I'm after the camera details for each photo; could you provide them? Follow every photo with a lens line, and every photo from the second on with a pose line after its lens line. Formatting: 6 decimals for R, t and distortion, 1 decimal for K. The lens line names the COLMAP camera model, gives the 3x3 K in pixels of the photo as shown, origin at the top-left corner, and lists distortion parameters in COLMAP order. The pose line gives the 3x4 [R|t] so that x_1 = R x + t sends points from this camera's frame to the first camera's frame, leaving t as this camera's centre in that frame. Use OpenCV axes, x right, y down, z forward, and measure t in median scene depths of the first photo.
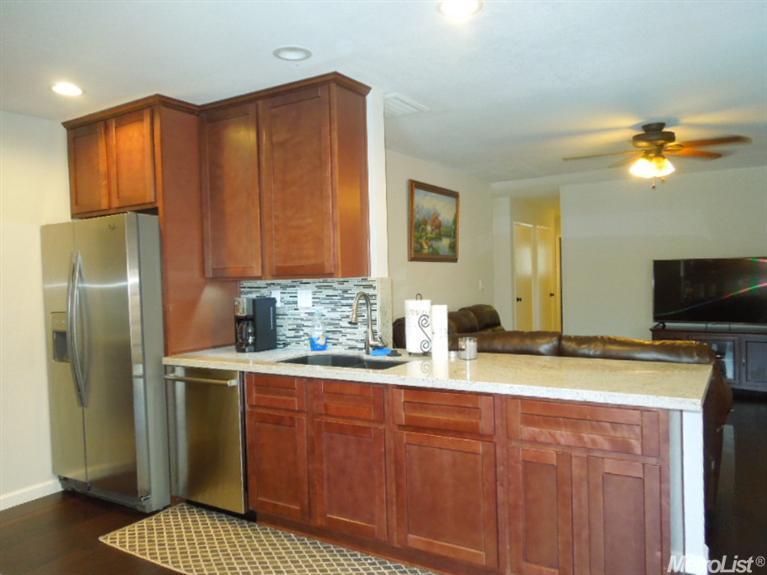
lens RADIAL K [[584.4, 0, 384.2], [0, 584.4, 290.5], [0, 0, 1]] dist [0.011645, 0.006696]
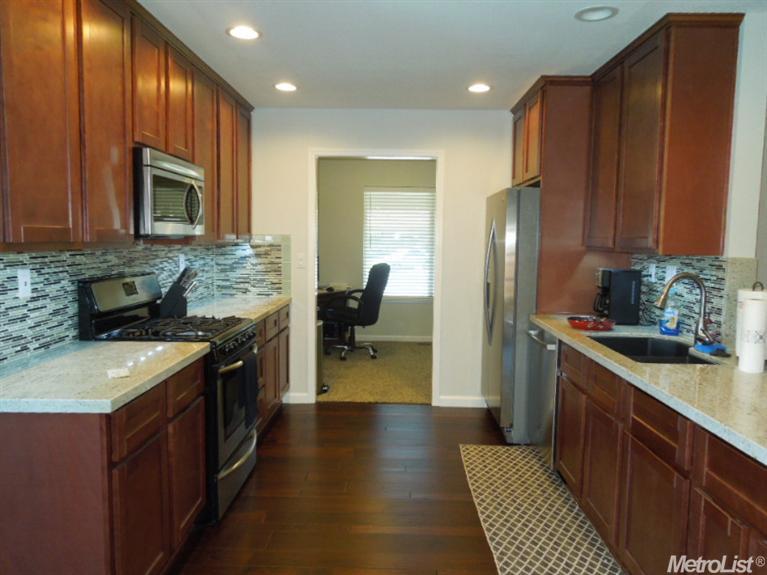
lens RADIAL K [[584.4, 0, 387.1], [0, 584.4, 289.3], [0, 0, 1]] dist [0.011645, 0.006696]
pose [[0.522088, 0.117902, -0.844703, 0.434535], [-0.059450, 0.993021, 0.101860, -0.033085], [0.850817, -0.002962, 0.525454, 0.179765]]
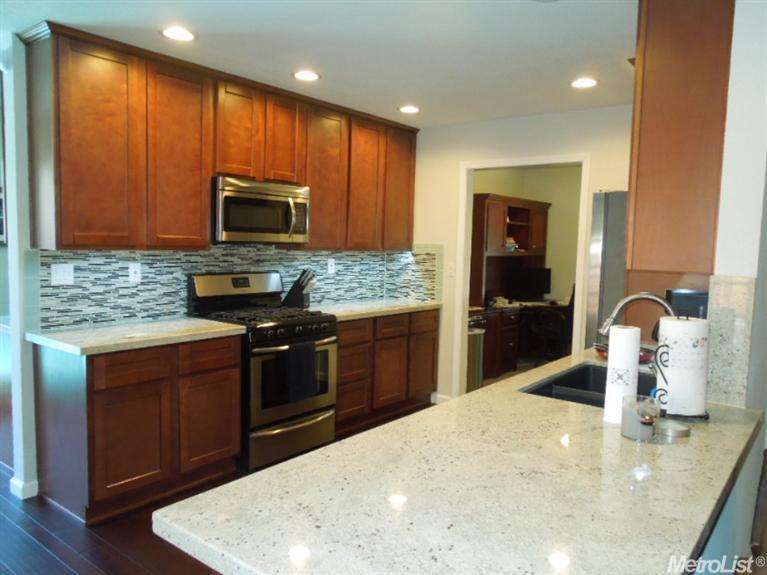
lens RADIAL K [[584.4, 0, 383.6], [0, 584.4, 282.2], [0, 0, 1]] dist [0.011645, 0.006696]
pose [[-0.108584, 0.101055, -0.988938, 0.622354], [-0.053799, 0.992764, 0.107353, -0.064631], [0.992630, 0.064860, -0.102361, 0.774457]]
